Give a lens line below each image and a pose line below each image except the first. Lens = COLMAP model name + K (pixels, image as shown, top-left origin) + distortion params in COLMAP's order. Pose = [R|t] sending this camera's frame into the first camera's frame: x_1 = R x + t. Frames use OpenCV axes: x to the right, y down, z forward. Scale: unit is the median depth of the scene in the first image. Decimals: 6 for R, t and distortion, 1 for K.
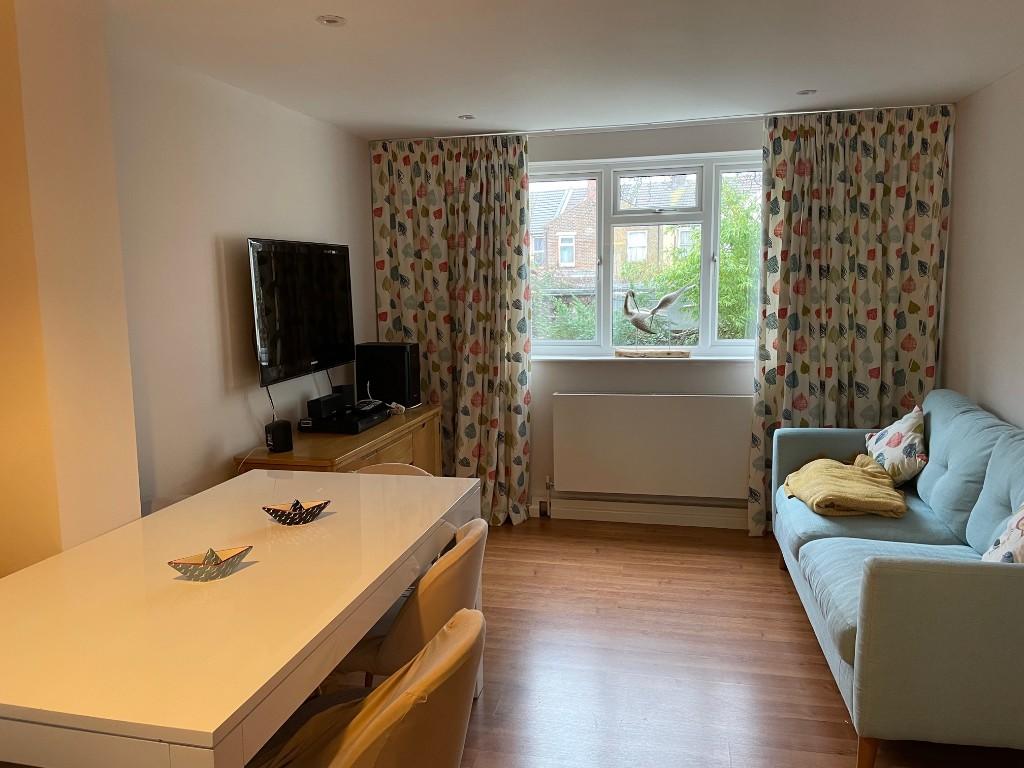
lens RADIAL K [[780.7, 0, 506.8], [0, 780.7, 377.7], [0, 0, 1]] dist [0.065906, -0.095617]
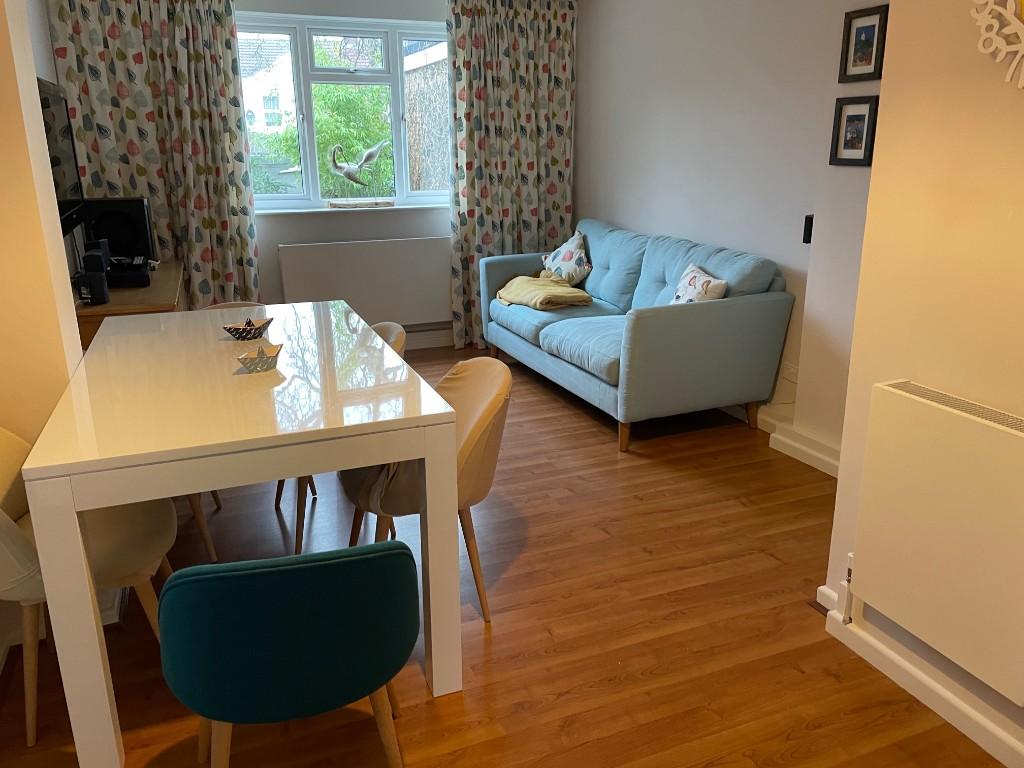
lens RADIAL K [[780.7, 0, 513.1], [0, 780.7, 393.7], [0, 0, 1]] dist [0.065906, -0.095617]
pose [[0.814165, -0.162559, 0.557413, -0.327424], [0.068000, 0.980098, 0.186505, 0.042508], [-0.576638, -0.113941, 0.809016, -0.081083]]
